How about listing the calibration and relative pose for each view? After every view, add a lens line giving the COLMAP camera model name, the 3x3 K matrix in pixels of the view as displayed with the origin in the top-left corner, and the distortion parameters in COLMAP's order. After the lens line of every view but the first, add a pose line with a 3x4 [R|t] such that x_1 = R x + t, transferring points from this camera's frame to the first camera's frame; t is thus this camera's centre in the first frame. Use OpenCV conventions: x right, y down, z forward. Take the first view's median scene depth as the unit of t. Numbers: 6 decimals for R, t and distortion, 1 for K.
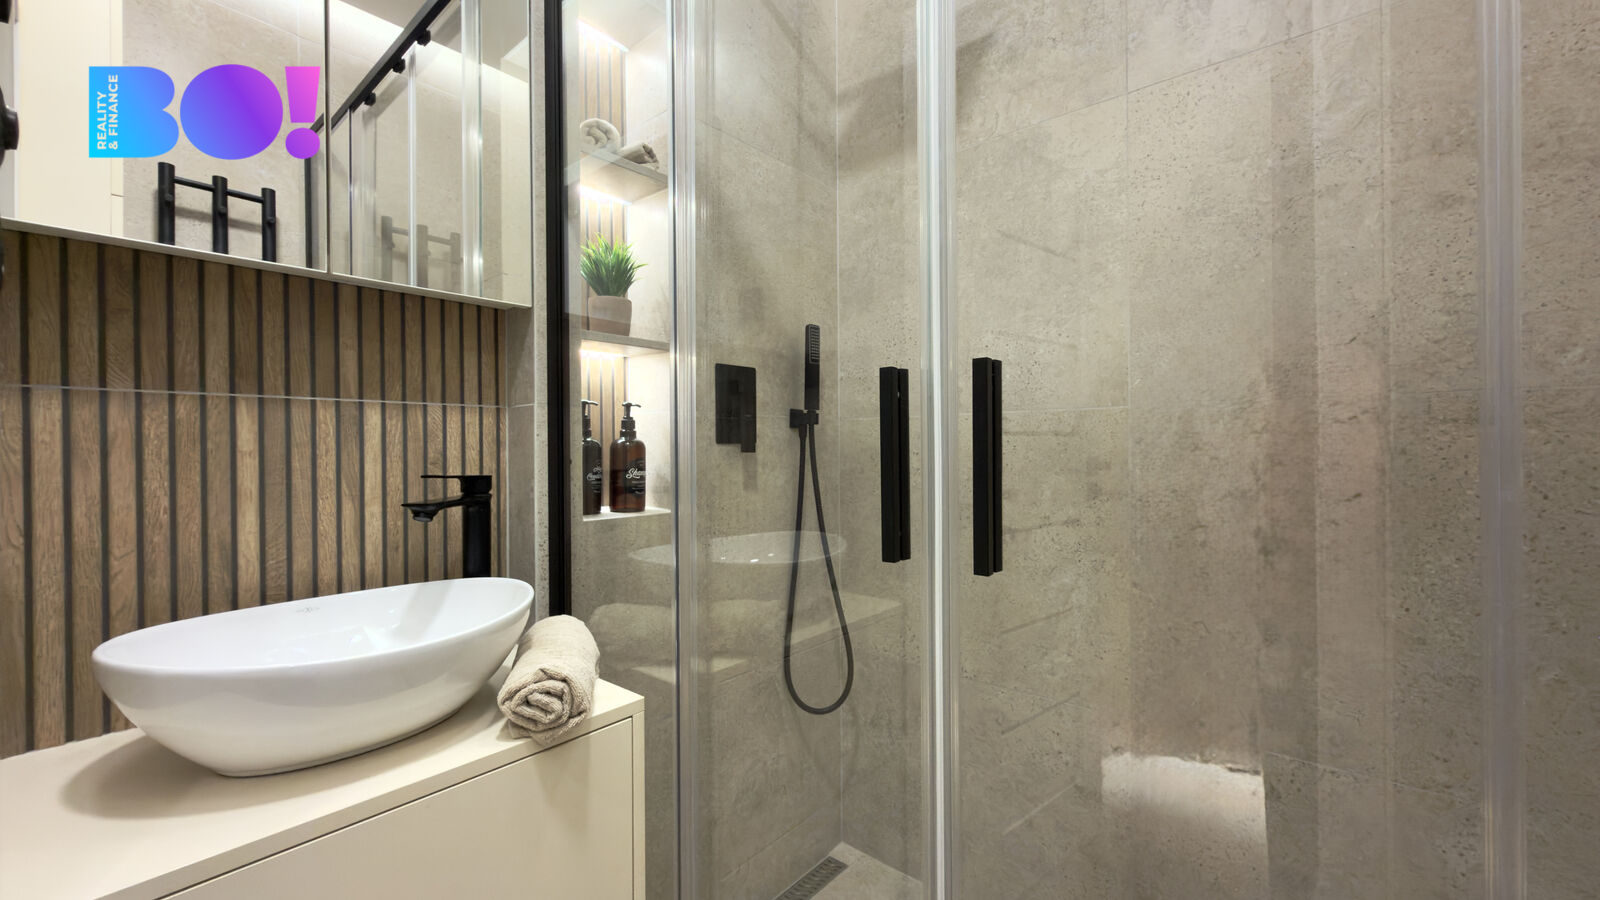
lens RADIAL K [[628.1, 0, 800.0], [0, 628.1, 450.0], [0, 0, 1]] dist [-0.000082, 0.000324]
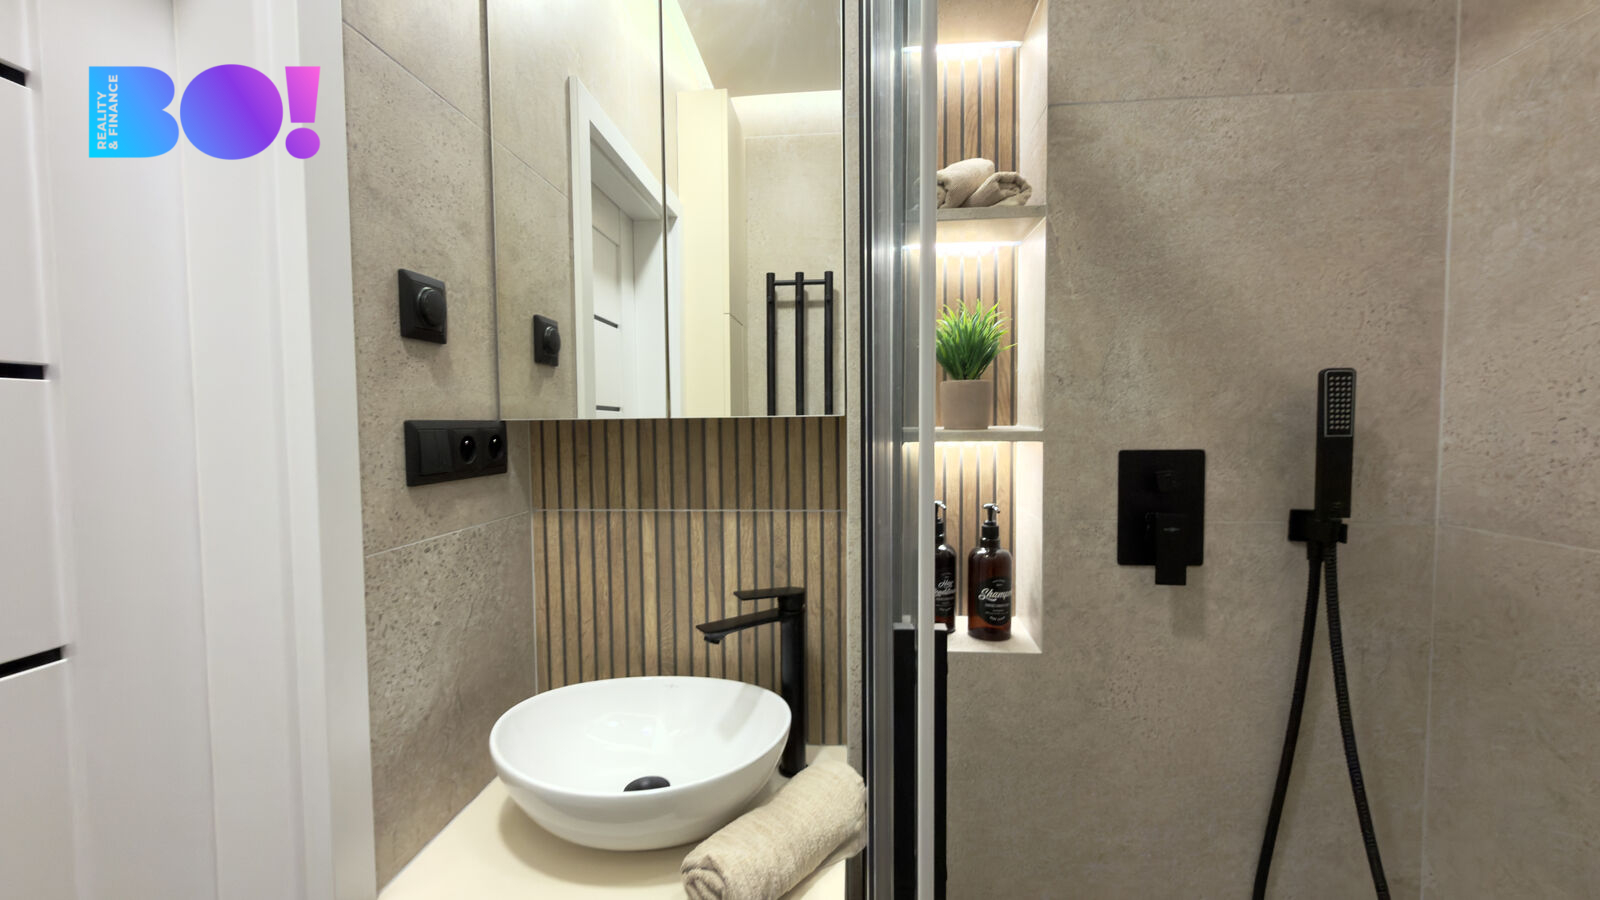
lens RADIAL K [[628.1, 0, 800.0], [0, 628.1, 450.0], [0, 0, 1]] dist [-0.000082, 0.000324]
pose [[0.582903, 0.037654, -0.811669, 0.303459], [-0.001406, 0.998971, 0.045333, -0.230024], [0.812540, -0.025284, 0.582356, 0.422993]]
